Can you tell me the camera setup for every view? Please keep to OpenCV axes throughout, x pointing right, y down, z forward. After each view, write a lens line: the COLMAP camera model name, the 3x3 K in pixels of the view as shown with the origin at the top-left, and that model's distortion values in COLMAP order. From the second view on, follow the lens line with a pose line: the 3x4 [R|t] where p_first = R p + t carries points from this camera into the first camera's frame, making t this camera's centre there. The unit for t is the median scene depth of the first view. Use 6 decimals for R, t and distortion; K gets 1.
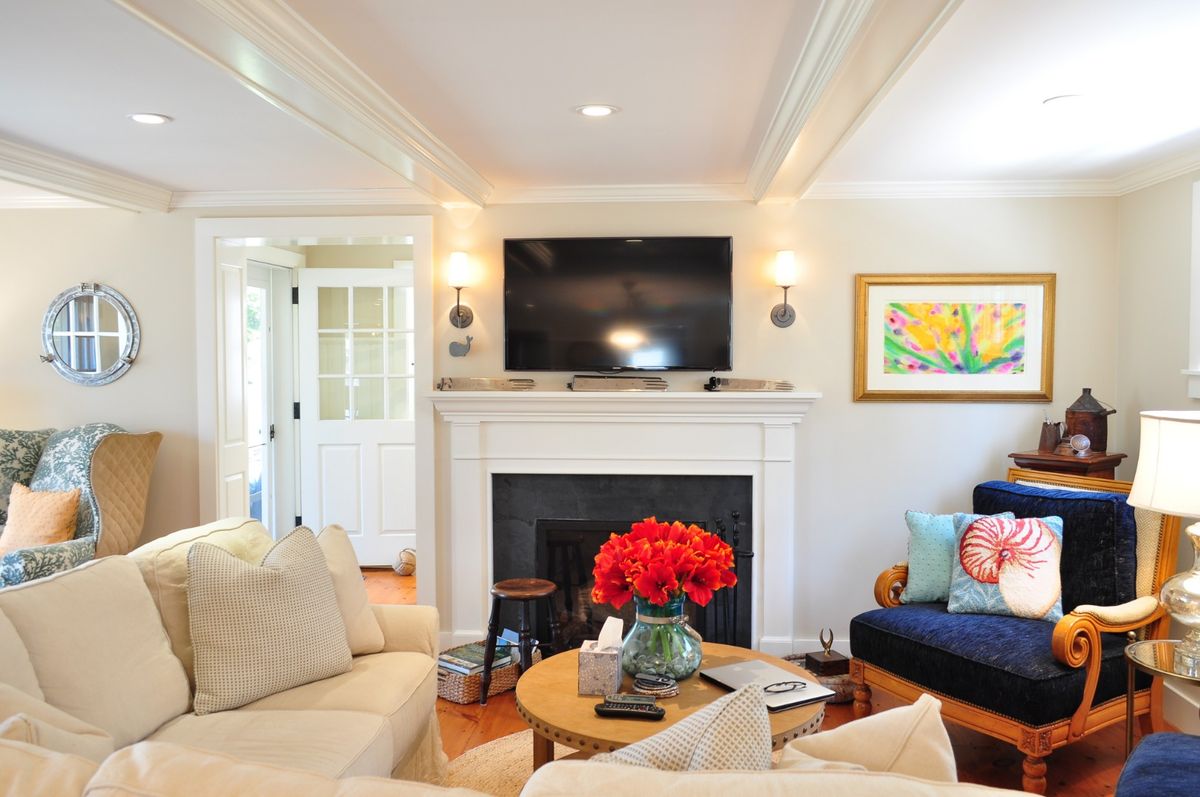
lens RADIAL K [[939.8, 0, 595.8], [0, 939.8, 400.4], [0, 0, 1]] dist [-0.027974, 0.005141]
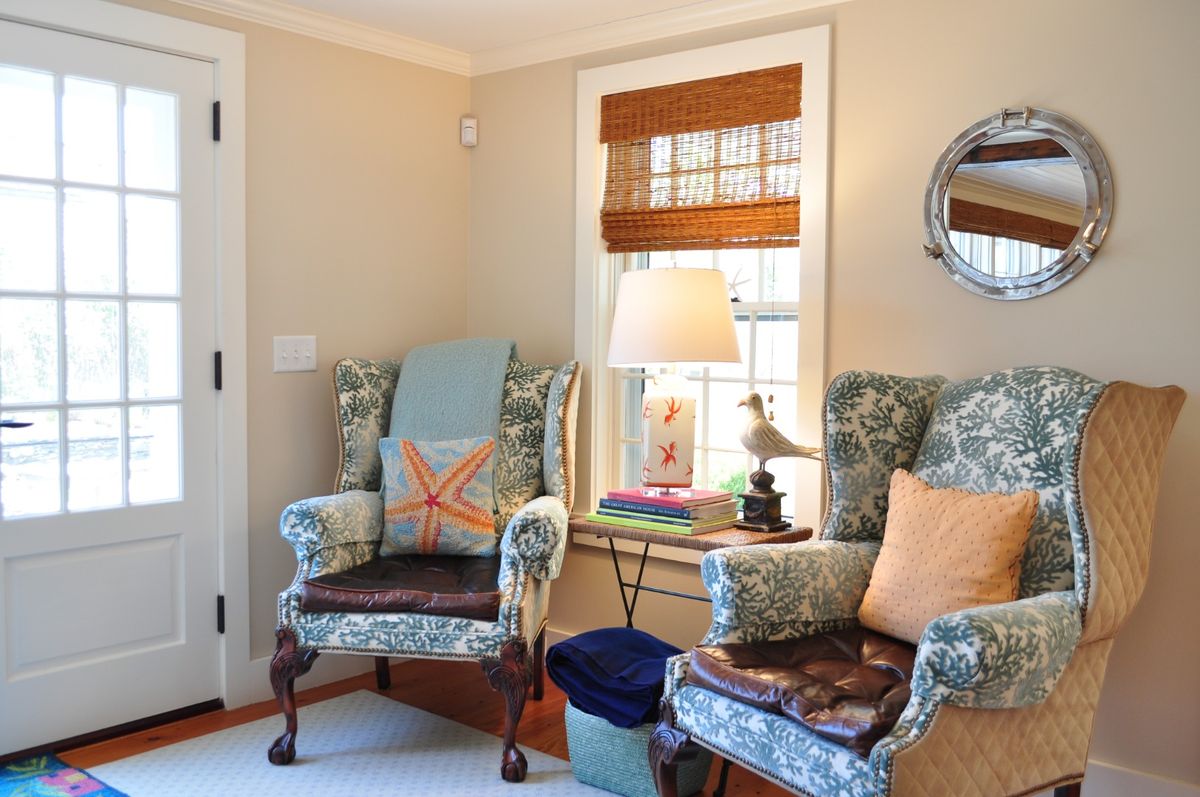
lens RADIAL K [[1086.8, 0, 602.2], [0, 1086.8, 398.1], [0, 0, 1]] dist [-0.032005, 0.000000]
pose [[0.796484, 0.041788, -0.603214, -0.375548], [-0.035699, 0.999119, 0.022077, 0.038889], [0.603605, 0.003950, 0.797274, 0.384104]]
